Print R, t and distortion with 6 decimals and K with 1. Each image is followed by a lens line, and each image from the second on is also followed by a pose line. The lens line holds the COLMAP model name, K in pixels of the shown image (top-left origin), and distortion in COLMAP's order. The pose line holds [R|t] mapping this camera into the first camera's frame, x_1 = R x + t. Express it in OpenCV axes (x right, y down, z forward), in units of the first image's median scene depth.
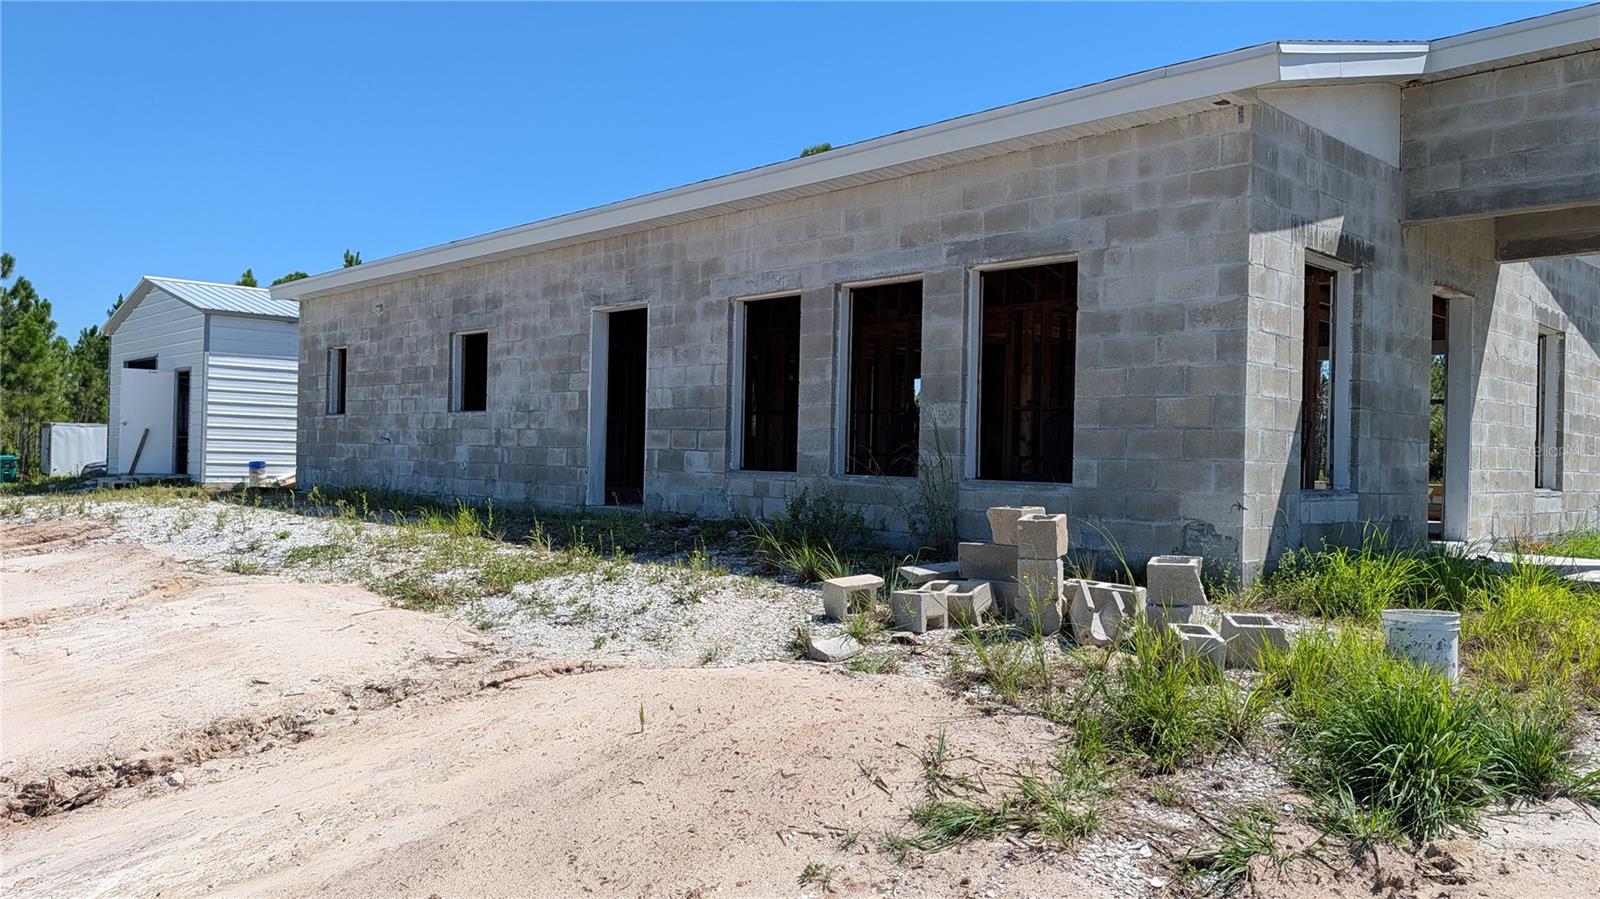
lens RADIAL K [[1148.1, 0, 800.0], [0, 1148.1, 449.5], [0, 0, 1]] dist [0.026680, -0.004752]
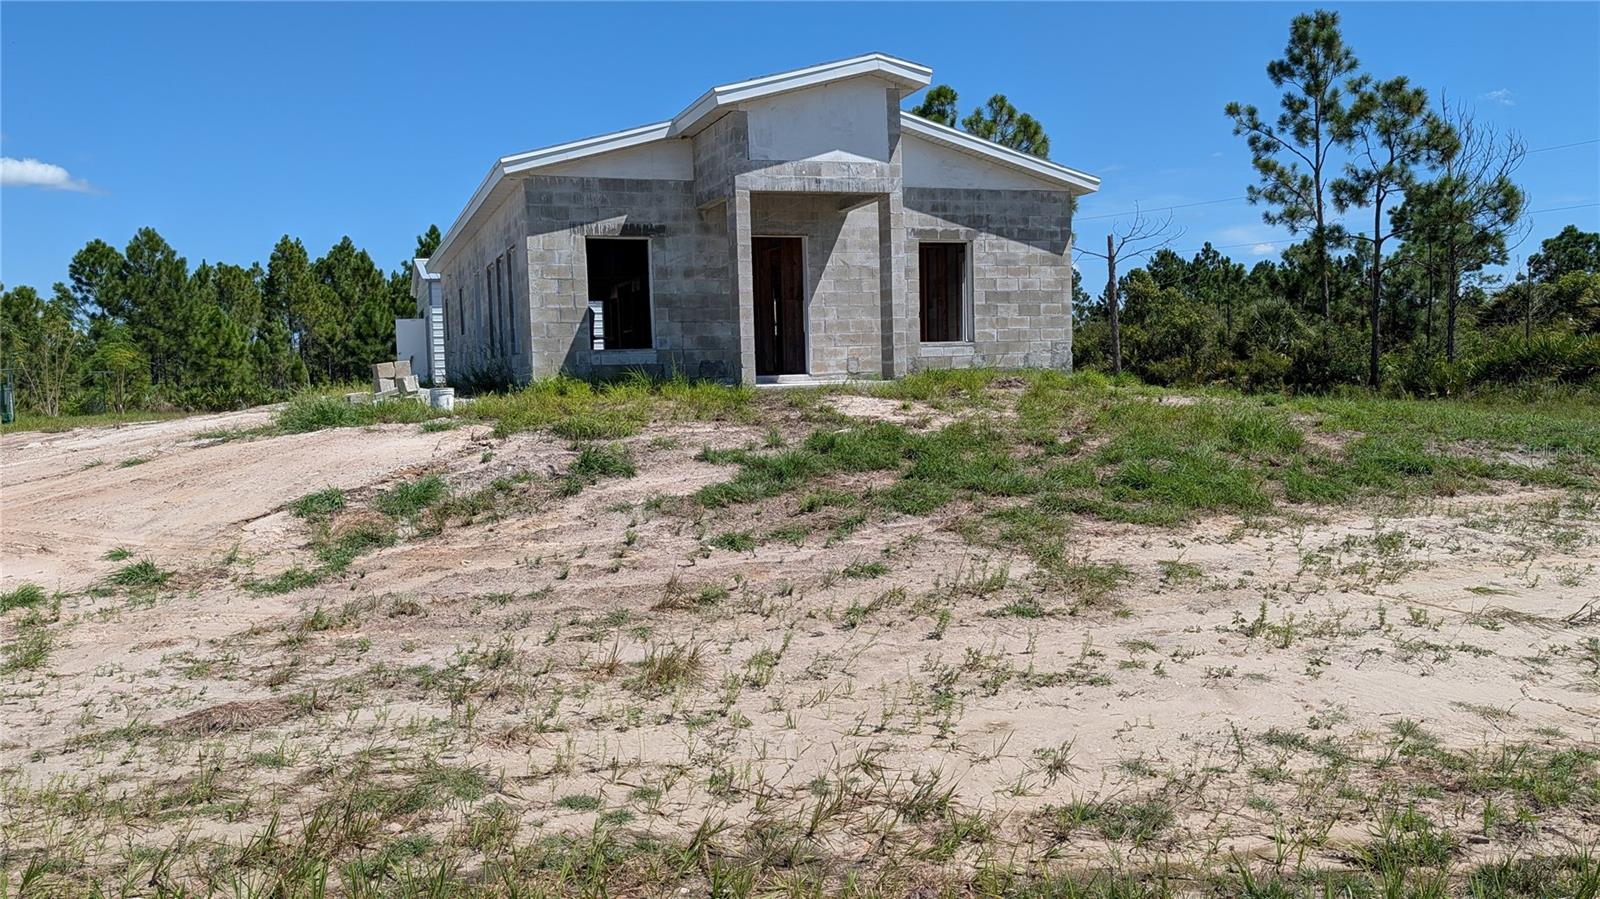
lens RADIAL K [[1173.2, 0, 800.0], [0, 1173.2, 472.7], [0, 0, 1]] dist [0.007173, 0.003557]
pose [[0.920262, -0.012387, -0.391107, 1.322658], [0.048257, 0.995462, 0.082021, 0.083051], [0.388316, -0.094354, 0.916683, -0.705954]]
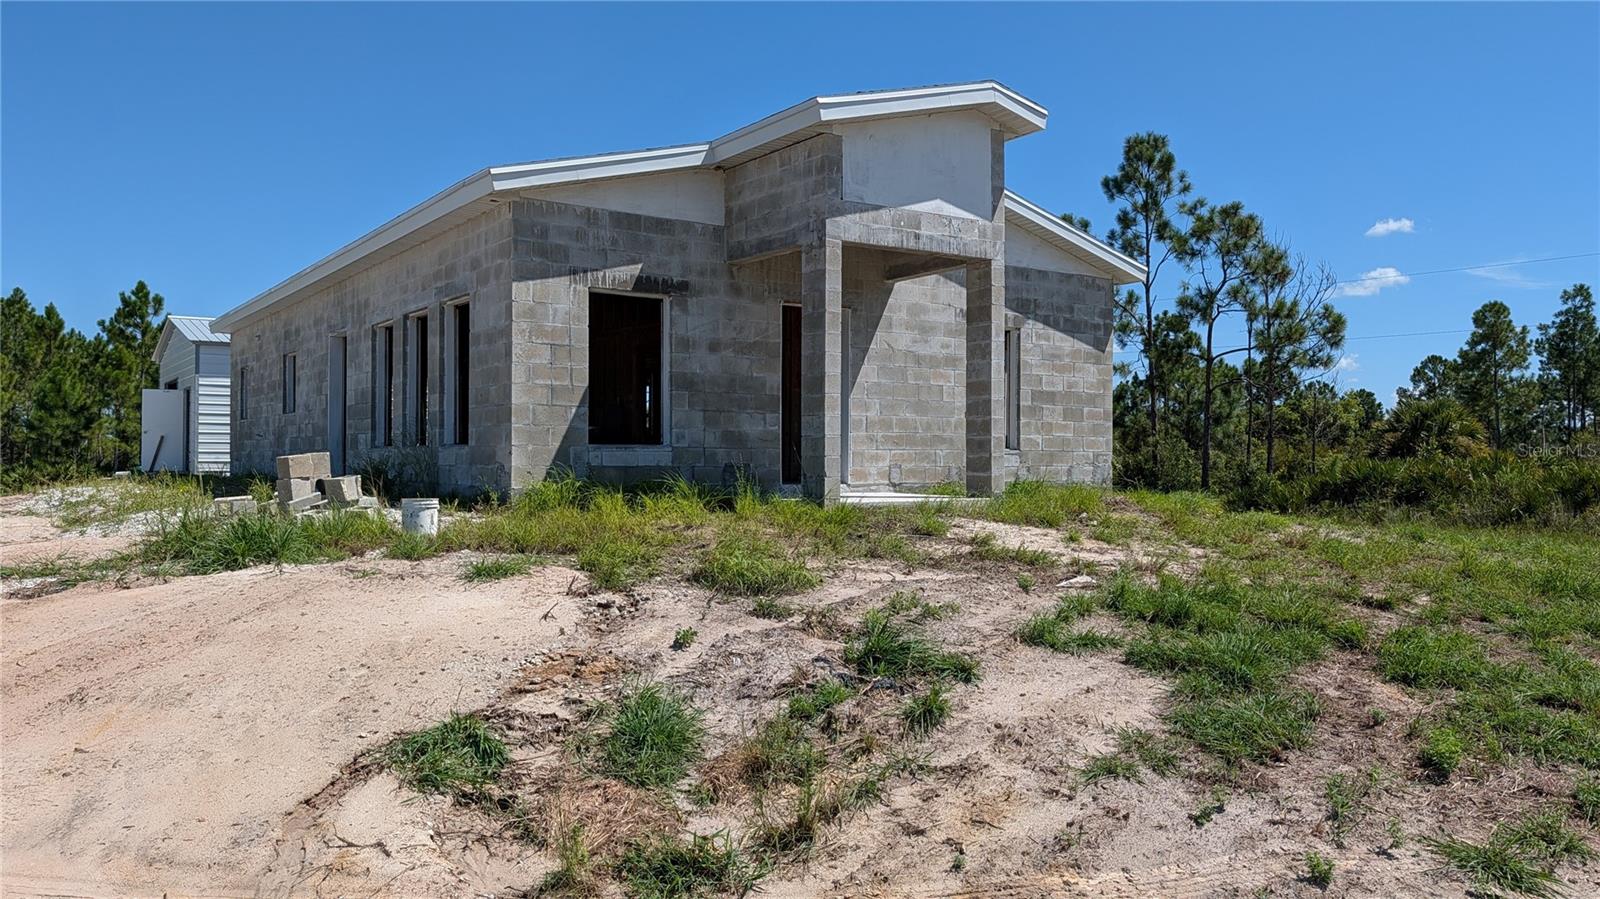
lens RADIAL K [[1173.2, 0, 800.0], [0, 1173.2, 472.7], [0, 0, 1]] dist [0.007173, 0.003557]
pose [[0.988102, -0.014327, -0.153128, 0.764527], [0.015998, 0.999825, 0.009683, 0.050371], [0.152963, -0.012018, 0.988159, -0.408259]]
